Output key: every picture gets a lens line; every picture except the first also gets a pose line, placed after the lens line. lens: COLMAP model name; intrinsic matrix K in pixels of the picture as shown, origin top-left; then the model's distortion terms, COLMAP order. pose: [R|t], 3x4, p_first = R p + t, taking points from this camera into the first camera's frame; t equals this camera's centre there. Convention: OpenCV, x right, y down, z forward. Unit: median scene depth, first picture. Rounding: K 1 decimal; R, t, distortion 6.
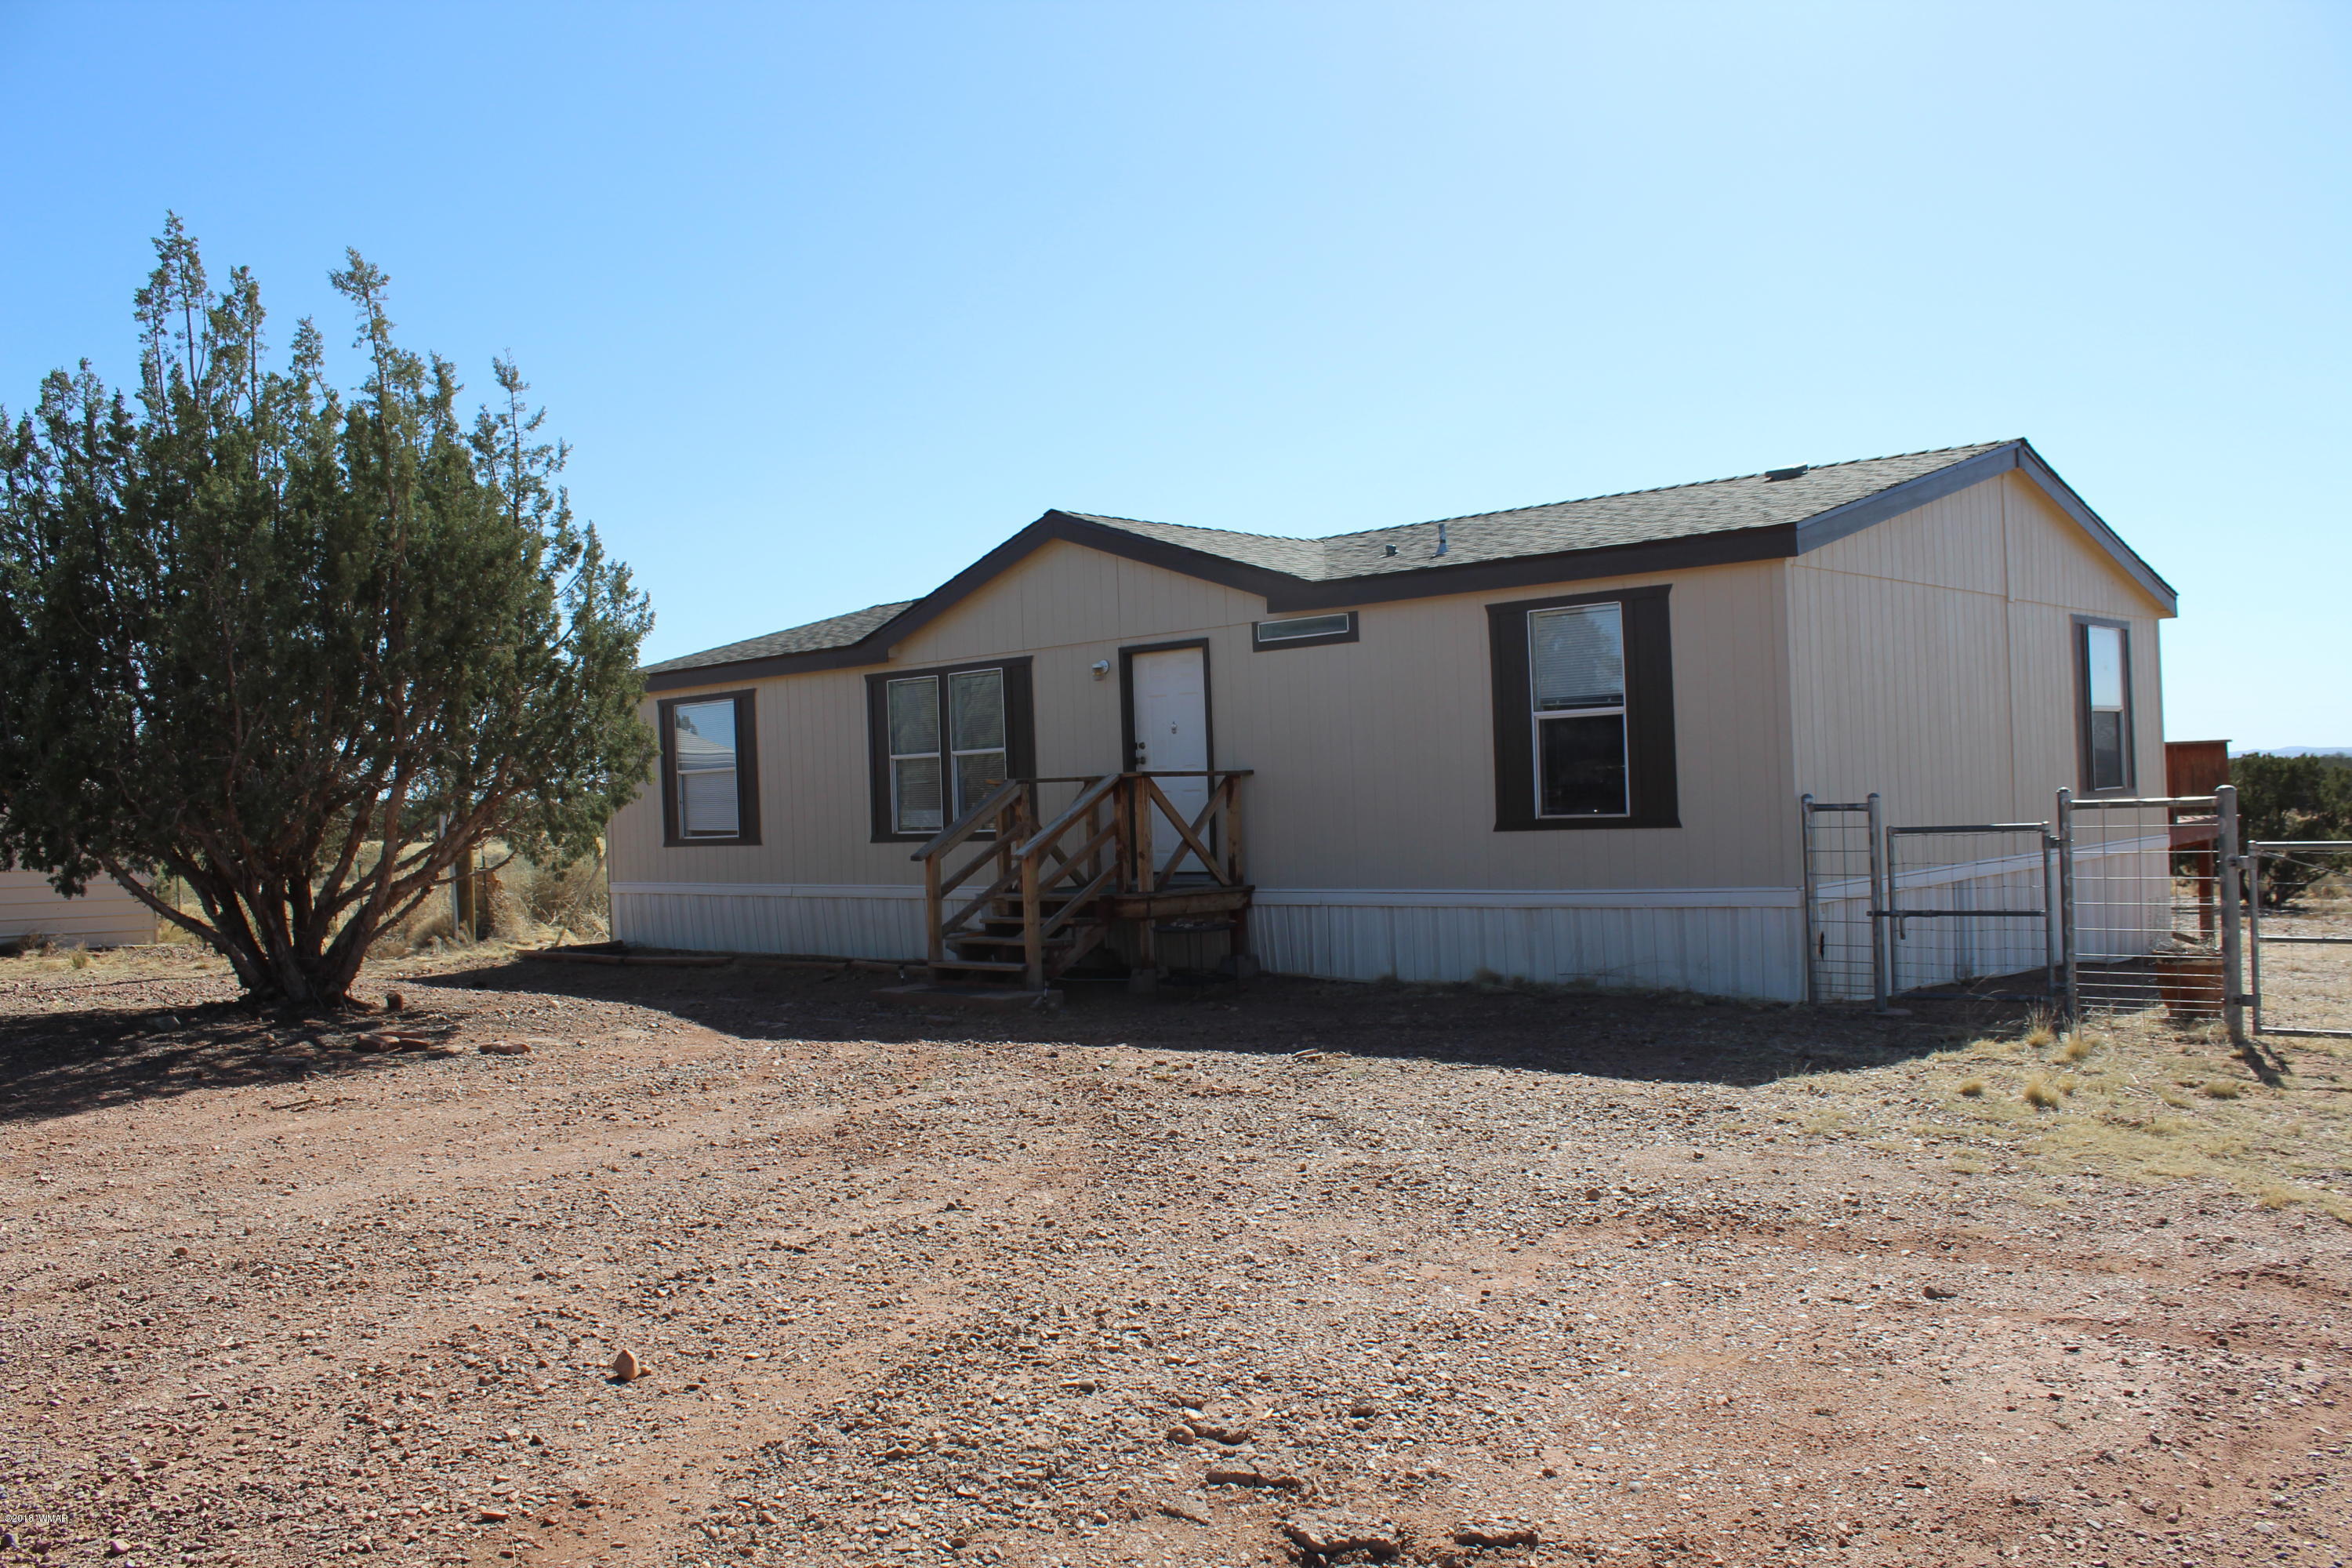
lens RADIAL K [[1957.7, 0, 1151.0], [0, 1957.7, 794.6], [0, 0, 1]] dist [-0.155228, 0.133045]
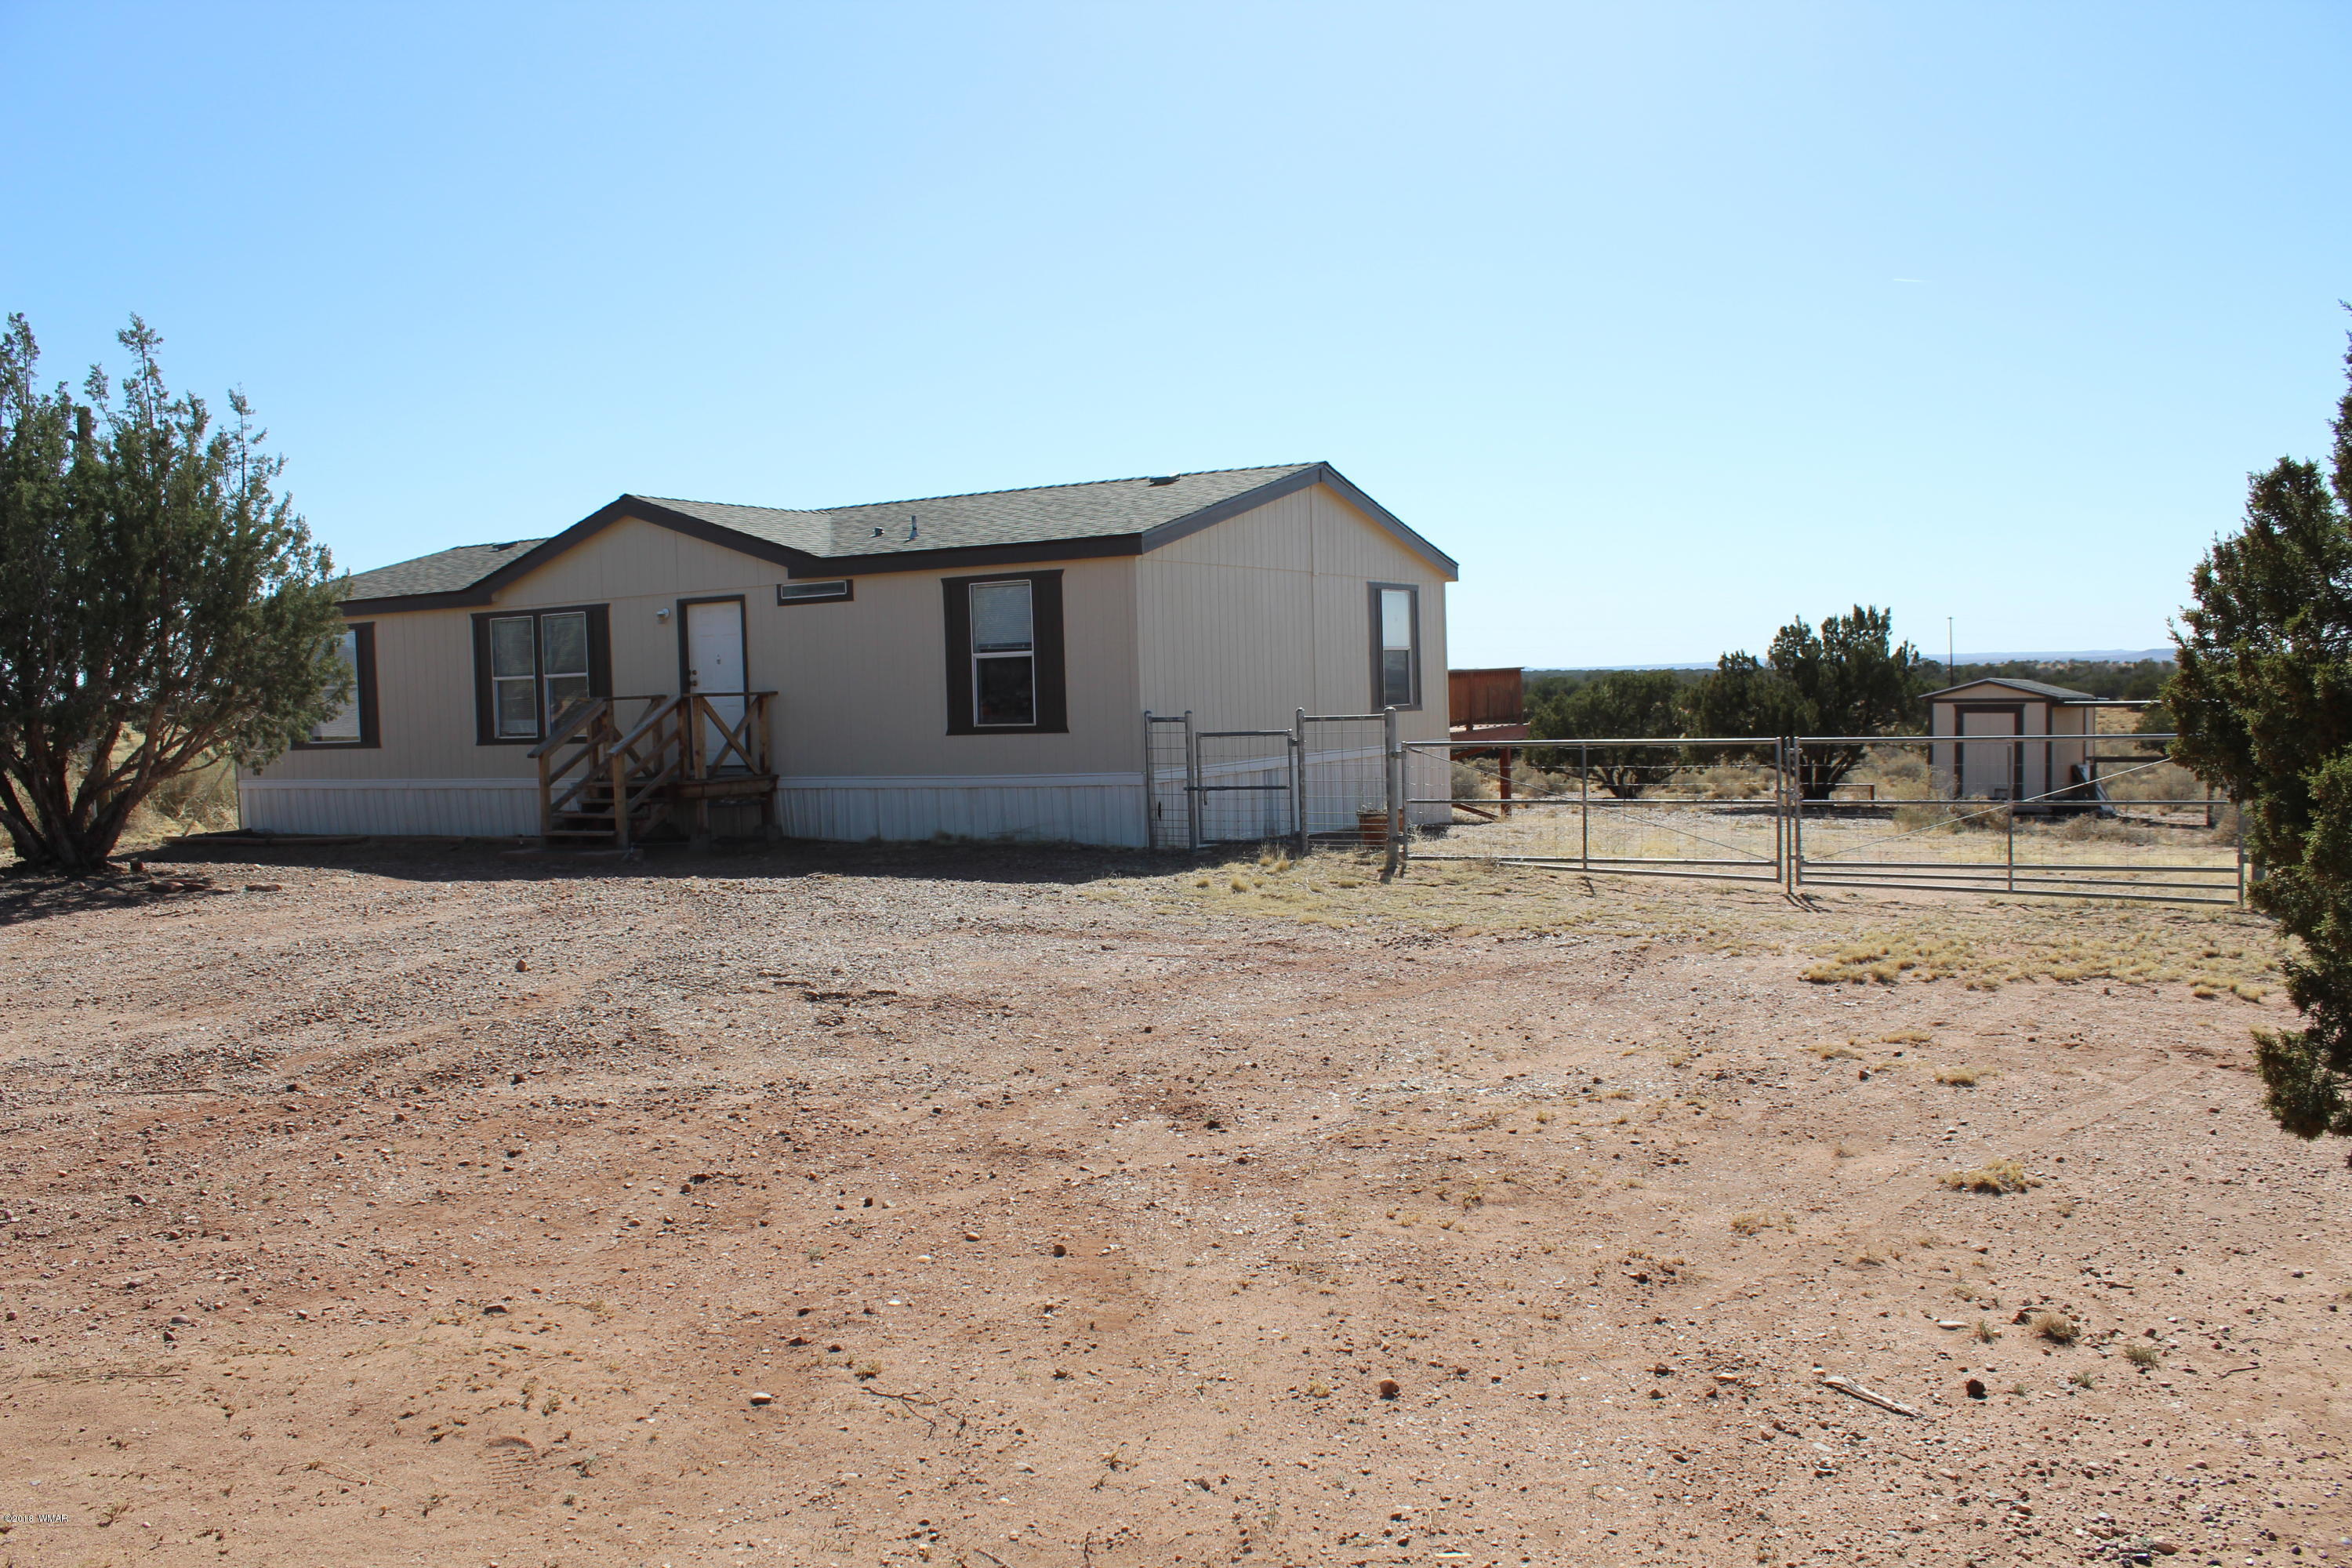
lens RADIAL K [[1957.7, 0, 1158.7], [0, 1957.7, 767.0], [0, 0, 1]] dist [-0.155228, 0.133045]
pose [[0.968742, -0.005042, 0.248021, -0.029929], [-0.003550, 0.999409, 0.034183, -0.007696], [-0.248047, -0.033995, 0.968151, -0.426367]]
